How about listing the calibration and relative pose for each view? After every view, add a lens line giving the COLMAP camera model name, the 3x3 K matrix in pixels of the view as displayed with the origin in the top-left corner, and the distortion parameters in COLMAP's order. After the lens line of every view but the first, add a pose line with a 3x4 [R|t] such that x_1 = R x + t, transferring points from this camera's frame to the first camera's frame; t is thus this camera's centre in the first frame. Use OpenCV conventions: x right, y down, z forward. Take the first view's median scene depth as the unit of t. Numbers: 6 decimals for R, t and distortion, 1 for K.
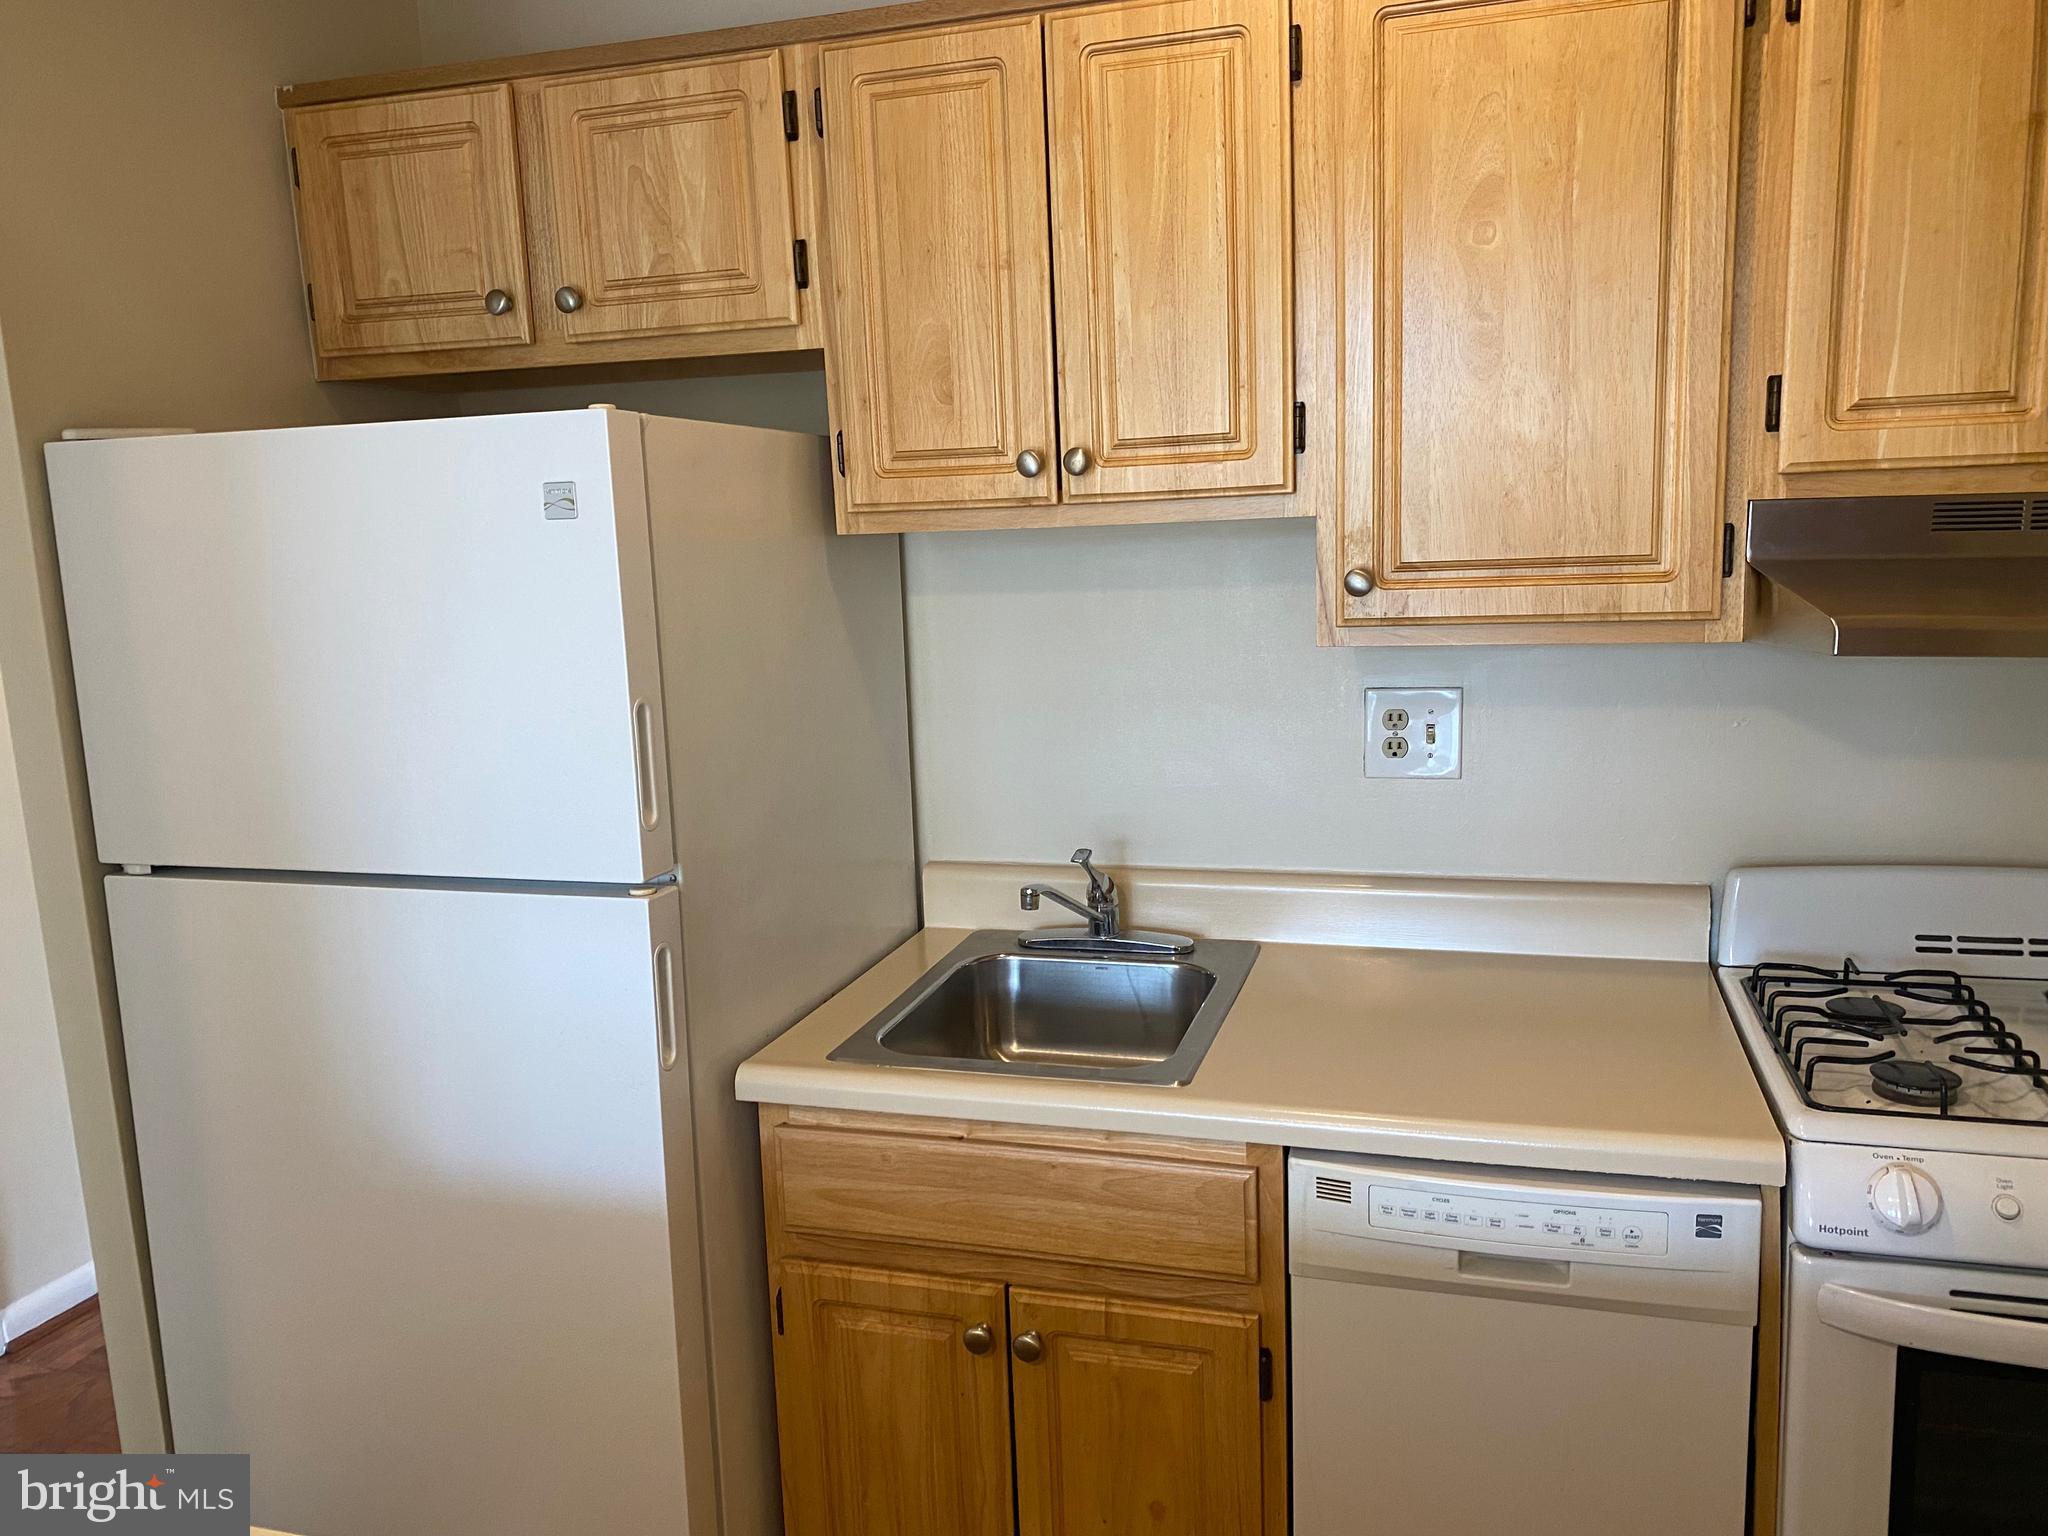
lens RADIAL K [[1533.6, 0, 1065.4], [0, 1533.6, 765.3], [0, 0, 1]] dist [0.067051, -0.081598]
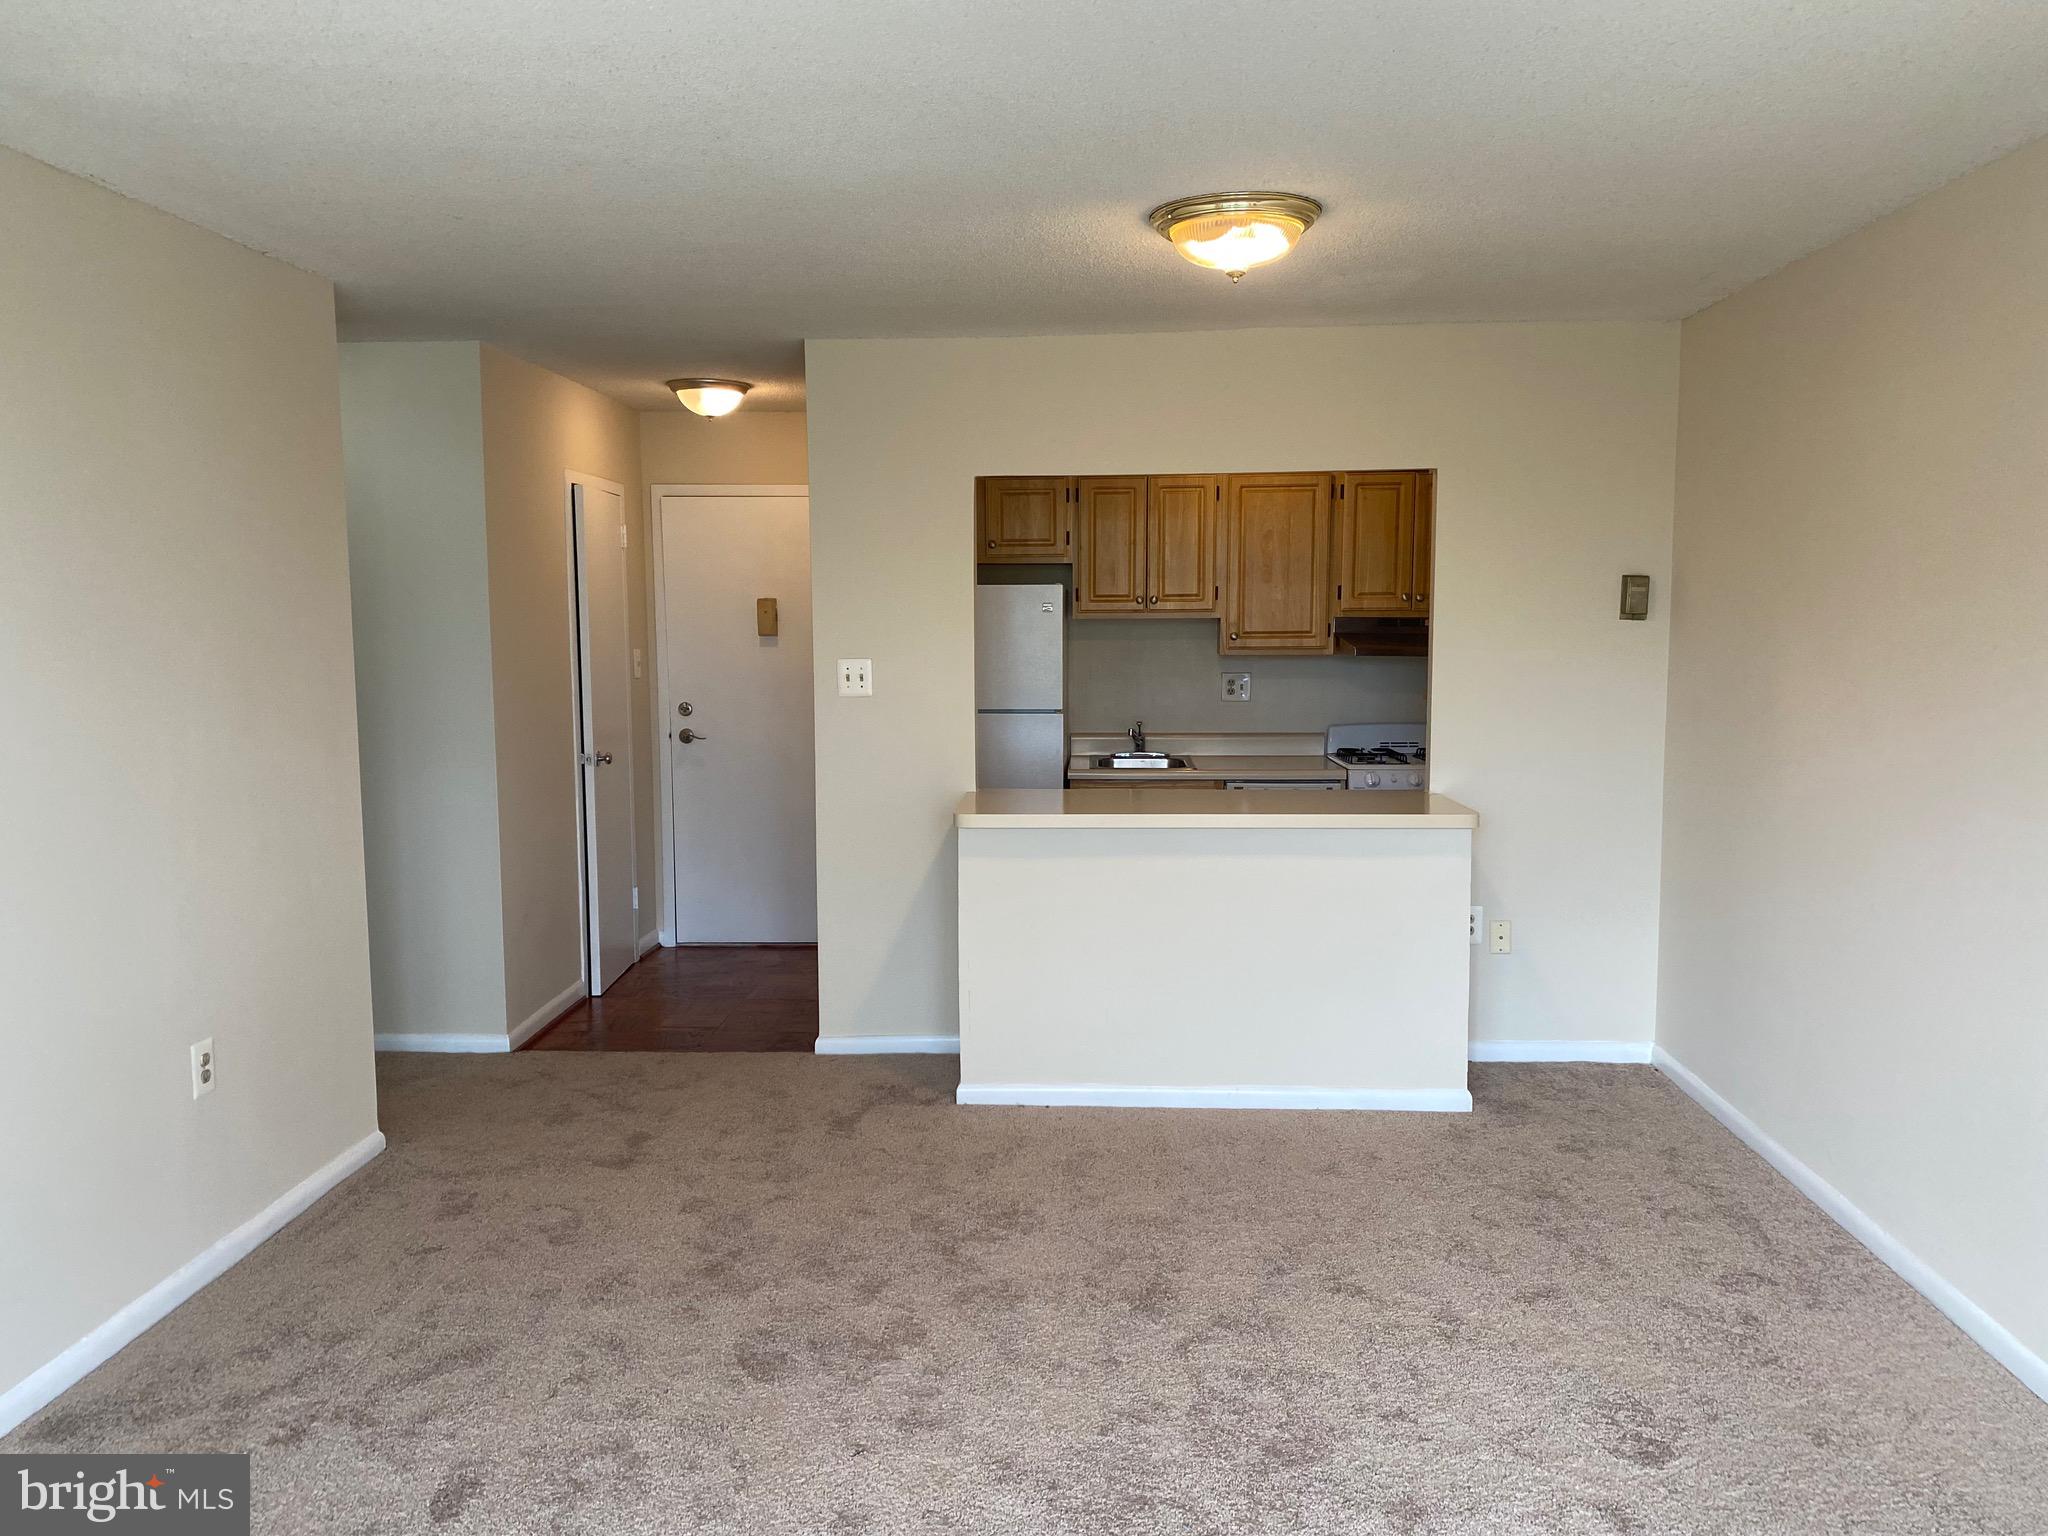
lens RADIAL K [[1514.9, 0, 1069.5], [0, 1514.9, 746.2], [0, 0, 1]] dist [0.156581, -0.211628]
pose [[0.968059, 0.008686, 0.250573, -1.050857], [0.010247, 0.997194, -0.074155, 0.389311], [-0.250513, 0.074355, 0.965254, -2.269532]]
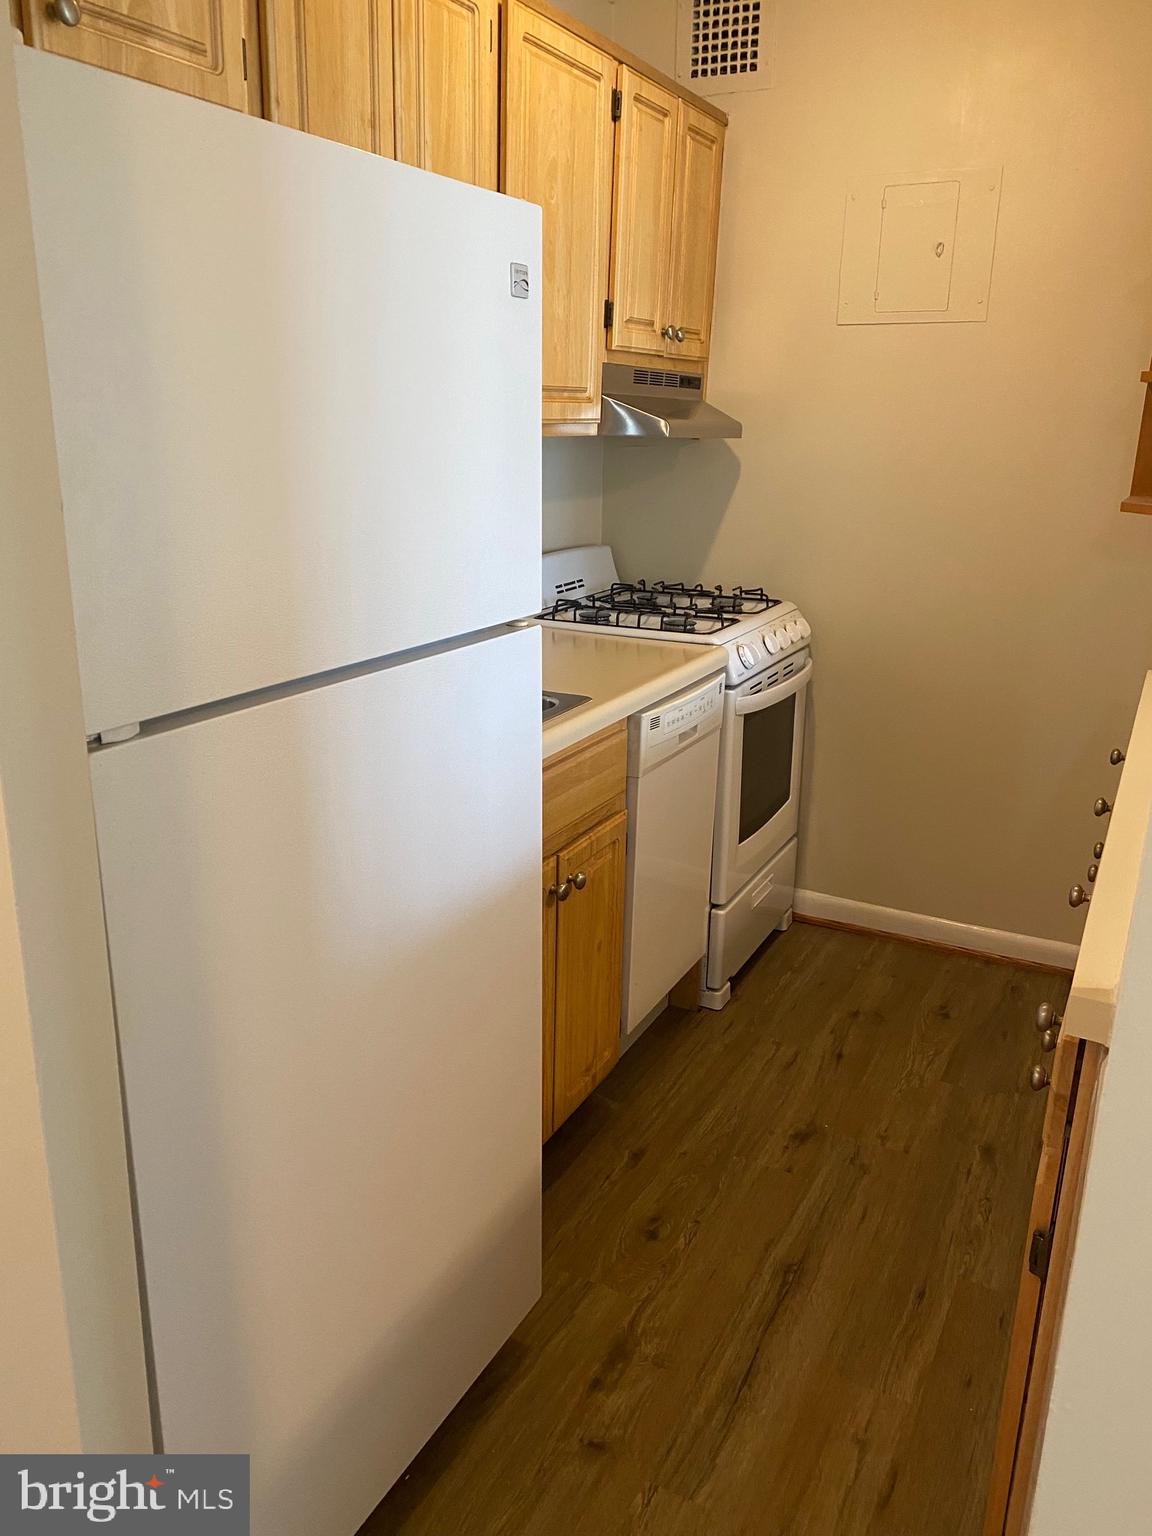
lens RADIAL K [[1167.5, 0, 574.2], [0, 1167.5, 744.8], [0, 0, 1]] dist [0.001501, 0.006490]
pose [[0.193468, -0.234426, 0.952688, -1.060037], [0.132685, 0.968365, 0.211339, -0.012580], [-0.972093, 0.085520, 0.218452, 0.687376]]
